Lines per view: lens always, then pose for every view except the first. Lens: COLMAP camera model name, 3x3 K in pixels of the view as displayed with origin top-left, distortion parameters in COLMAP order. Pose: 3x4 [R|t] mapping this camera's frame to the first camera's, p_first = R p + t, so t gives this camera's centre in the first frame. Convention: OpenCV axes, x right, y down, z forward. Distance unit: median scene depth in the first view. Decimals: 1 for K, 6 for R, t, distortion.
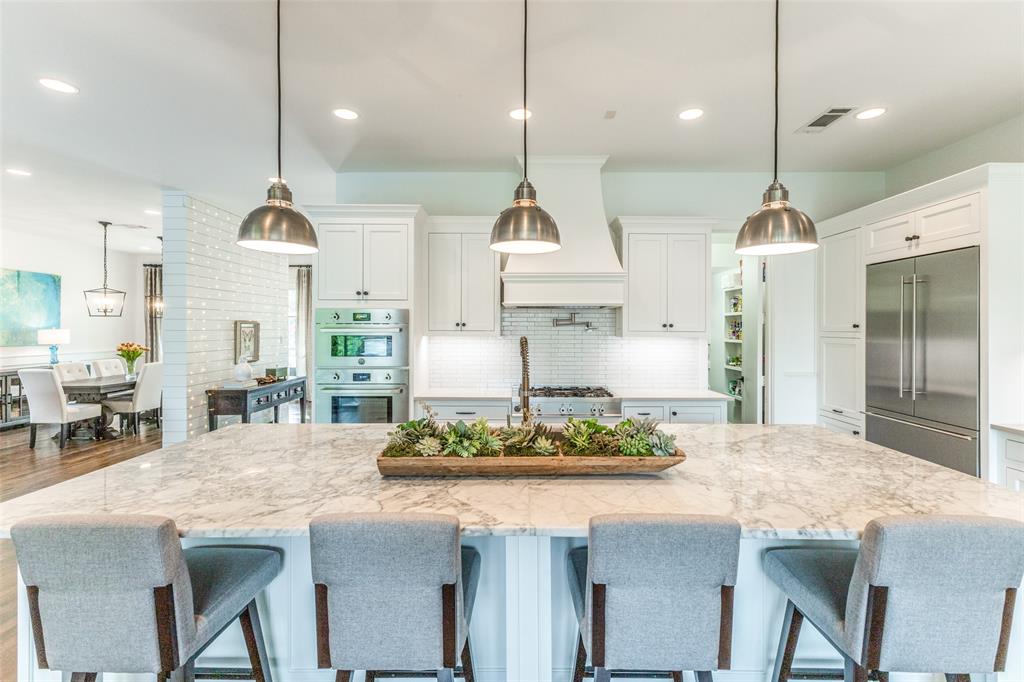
lens RADIAL K [[450.3, 0, 514.1], [0, 450.3, 327.4], [0, 0, 1]] dist [0.013654, -0.000519]
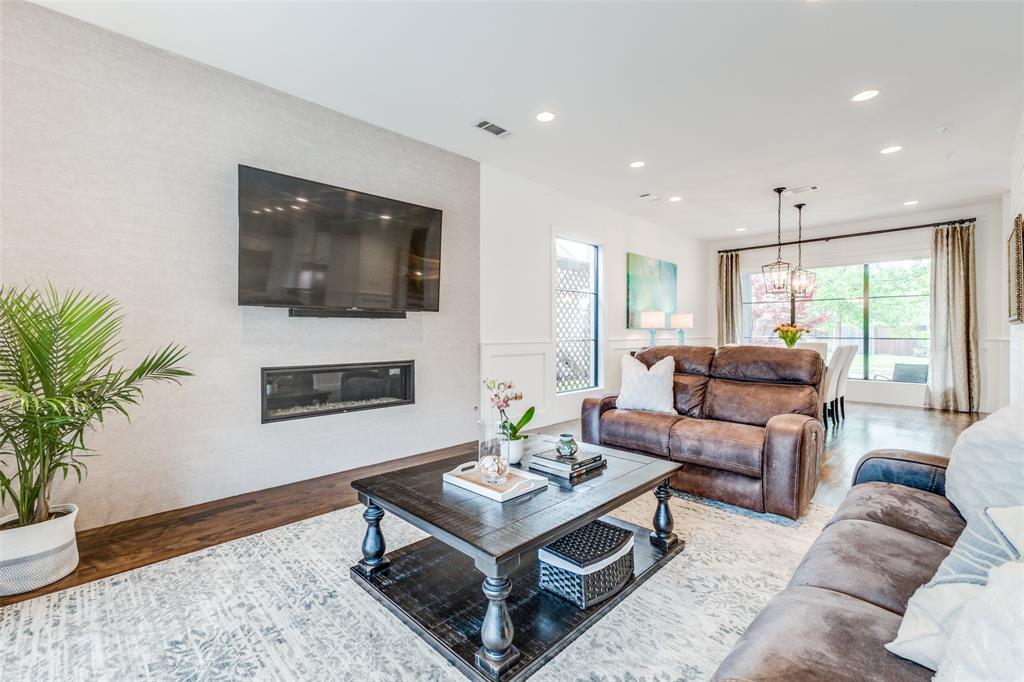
lens RADIAL K [[437.4, 0, 504.6], [0, 437.4, 333.2], [0, 0, 1]] dist [0.001916, -0.000494]
pose [[0.703989, -0.001326, -0.710210, -0.679143], [0.003519, 0.999992, 0.001621, 0.052870], [0.710202, -0.003640, 0.703988, -0.000275]]
